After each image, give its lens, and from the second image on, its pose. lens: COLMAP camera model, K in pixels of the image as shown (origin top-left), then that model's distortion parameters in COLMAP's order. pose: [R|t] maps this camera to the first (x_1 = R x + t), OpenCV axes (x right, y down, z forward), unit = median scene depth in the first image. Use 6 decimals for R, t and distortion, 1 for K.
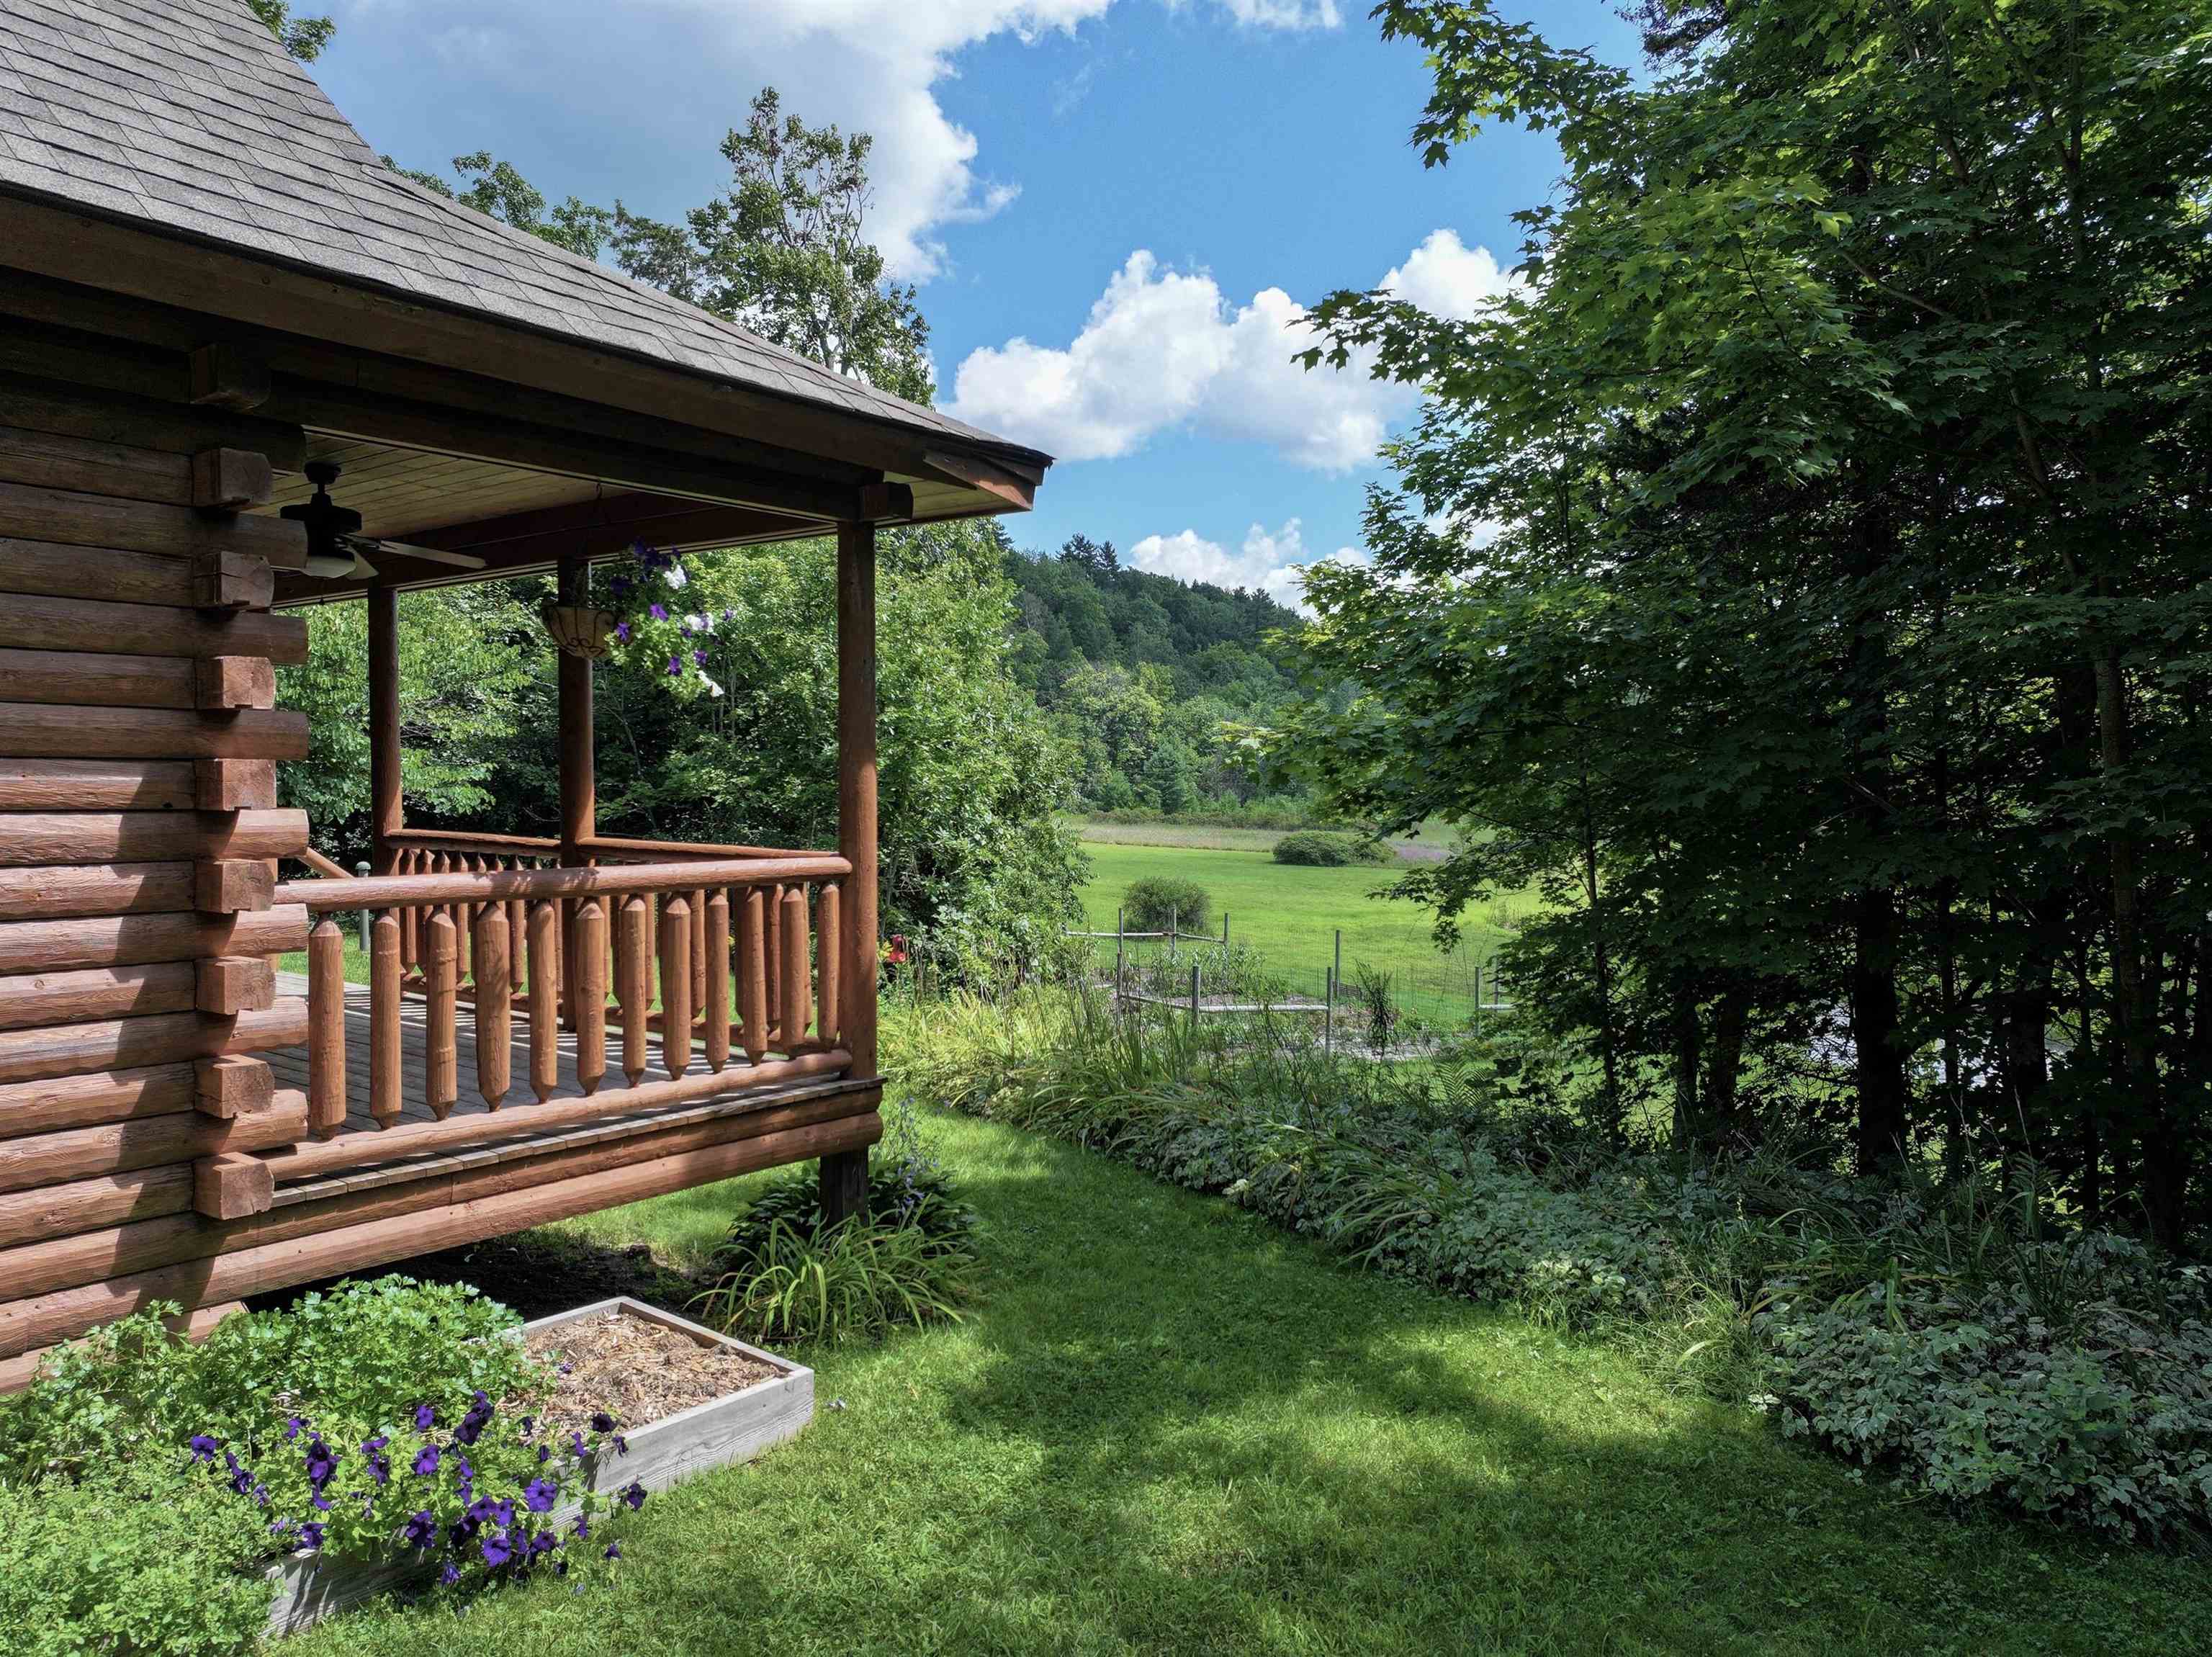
lens RADIAL K [[1570.8, 0, 1108.0], [0, 1570.8, 824.0], [0, 0, 1]] dist [-0.007194, 0.006593]
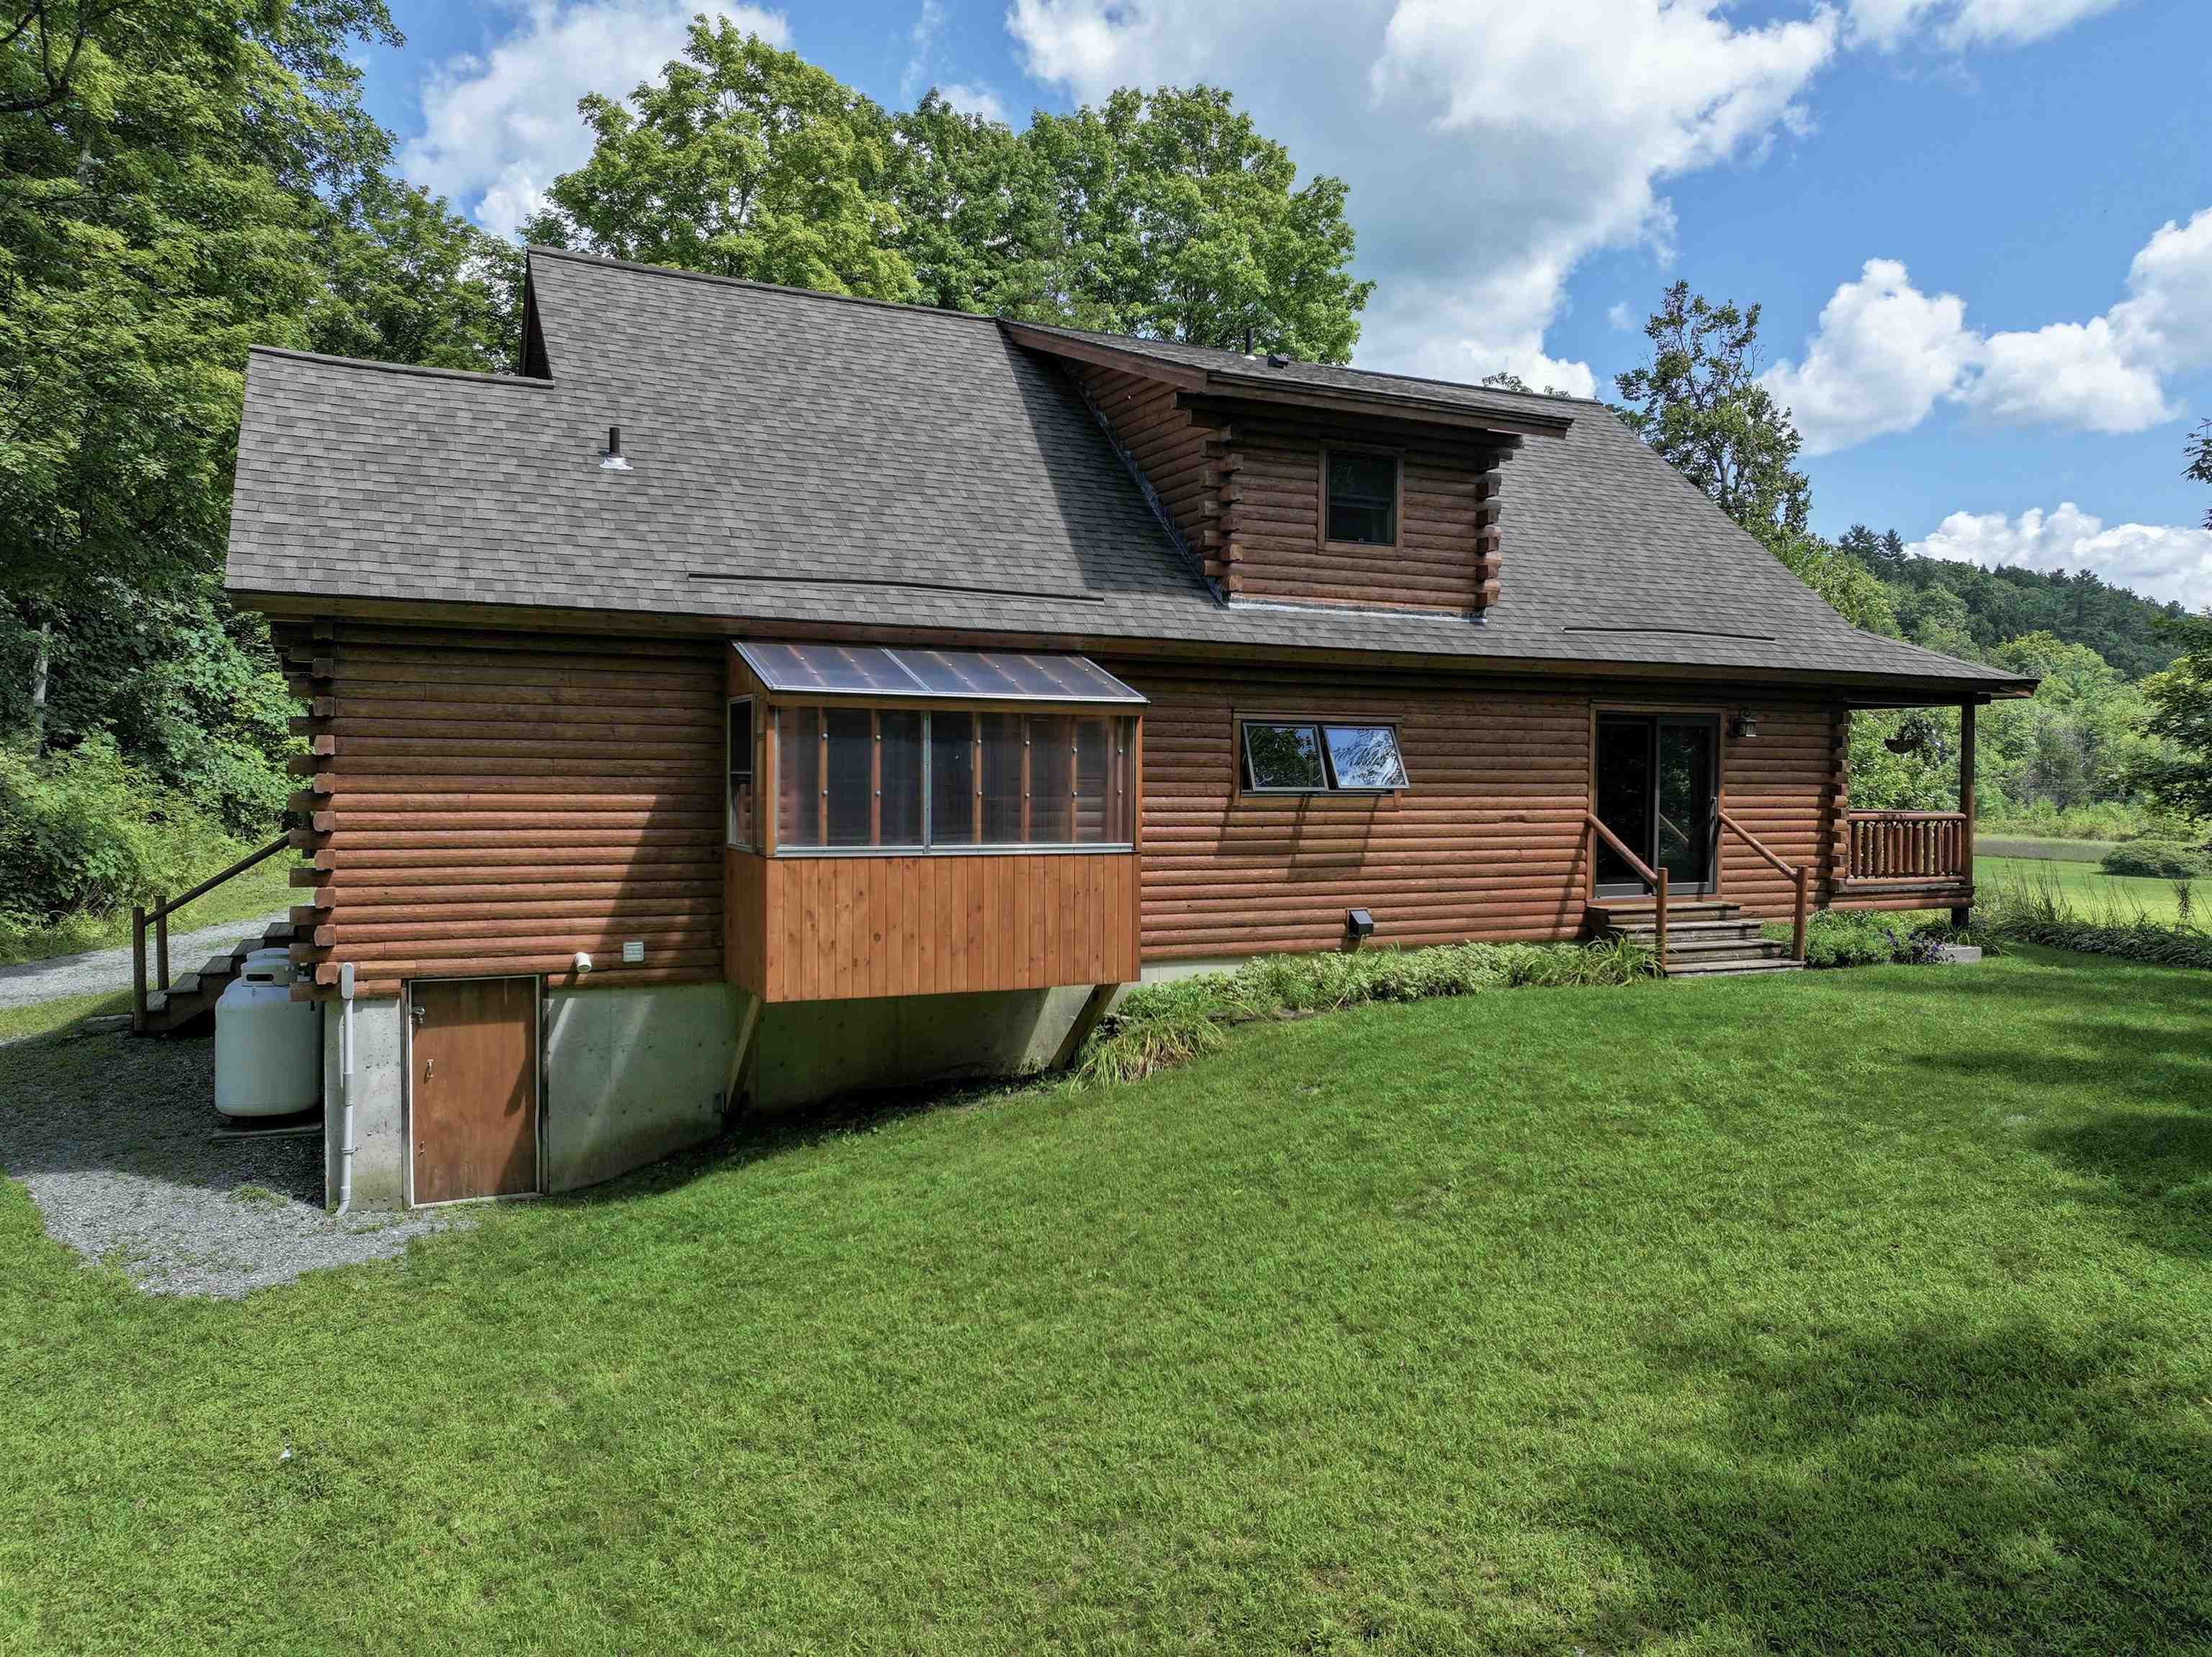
lens RADIAL K [[1570.8, 0, 1100.6], [0, 1570.8, 832.0], [0, 0, 1]] dist [-0.007194, 0.006593]
pose [[0.895492, 0.011899, -0.444918, -0.052407], [-0.011411, 0.999928, 0.003775, 0.010964], [0.444931, 0.001696, 0.895563, -0.420189]]
